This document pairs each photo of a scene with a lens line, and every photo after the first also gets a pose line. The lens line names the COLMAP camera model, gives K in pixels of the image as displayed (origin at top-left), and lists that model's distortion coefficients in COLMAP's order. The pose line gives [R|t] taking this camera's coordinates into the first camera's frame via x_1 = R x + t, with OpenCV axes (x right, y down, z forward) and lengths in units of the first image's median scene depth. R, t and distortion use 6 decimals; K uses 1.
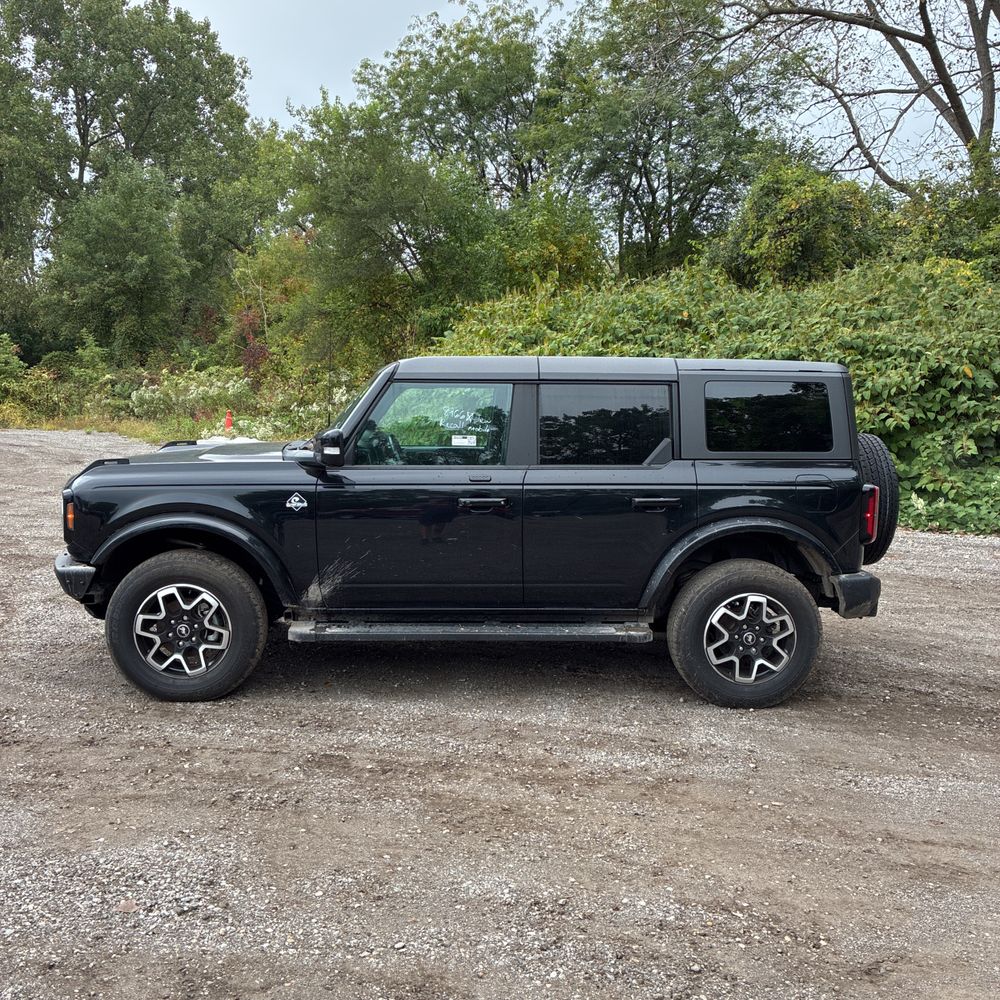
lens RADIAL K [[1023.9, 0, 500.0], [0, 1023.9, 500.0], [0, 0, 1]] dist [0.079165, -0.108557]
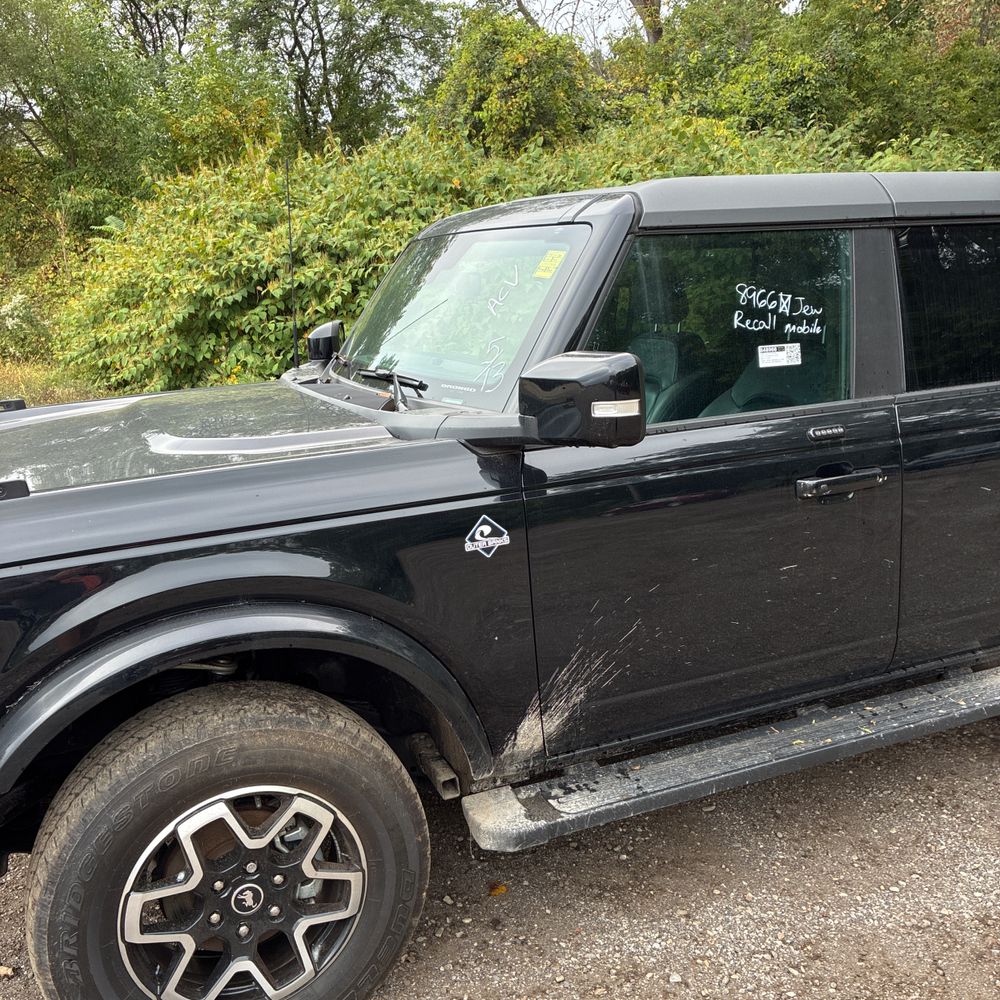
lens RADIAL K [[1014.4, 0, 486.6], [0, 1014.4, 502.0], [0, 0, 1]] dist [0.014160, 0.021906]
pose [[0.933576, -0.126768, 0.335210, -0.328894], [0.091322, 0.988621, 0.119536, -0.060072], [-0.346549, -0.080983, 0.934530, 0.610014]]
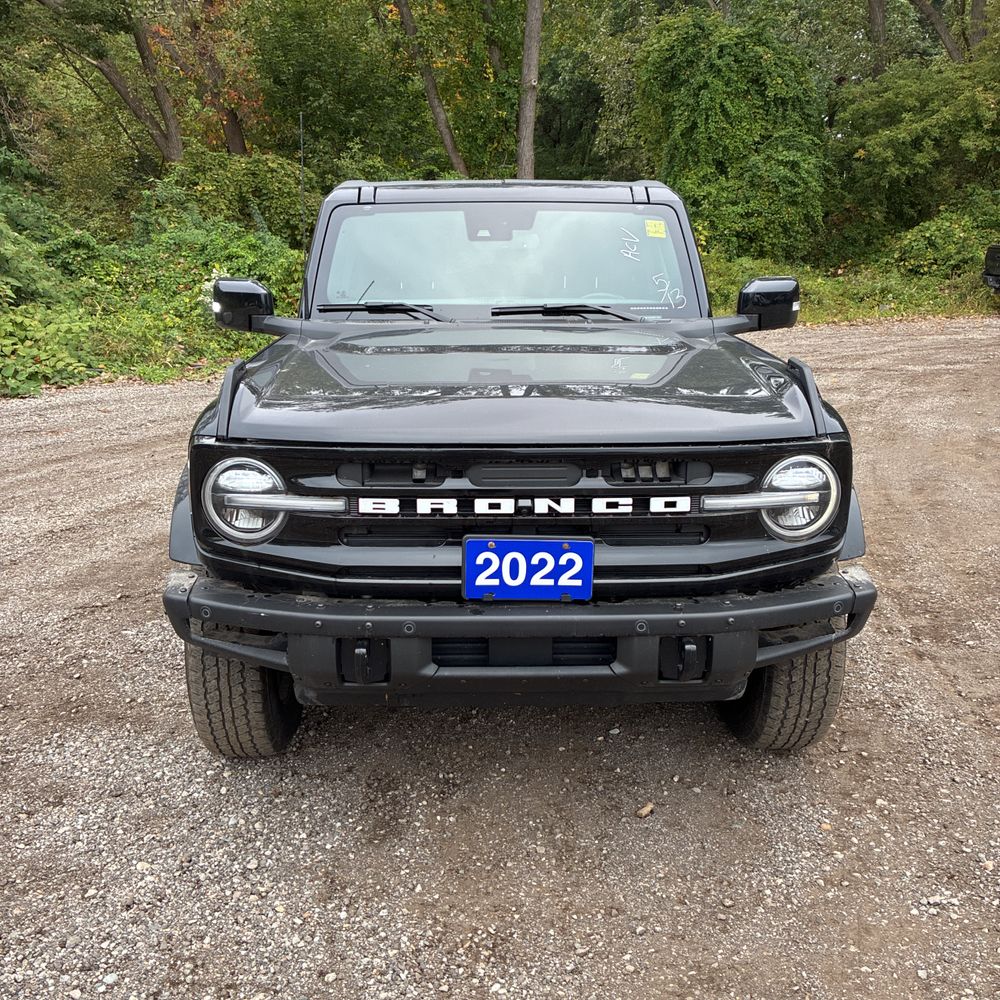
lens RADIAL K [[1011.7, 0, 491.2], [0, 1011.7, 494.6], [0, 0, 1]] dist [0.024700, -0.000931]
pose [[0.036854, -0.250596, 0.967390, -0.880056], [0.119522, 0.962204, 0.244700, -0.116892], [-0.992147, 0.106606, 0.065412, 1.120957]]
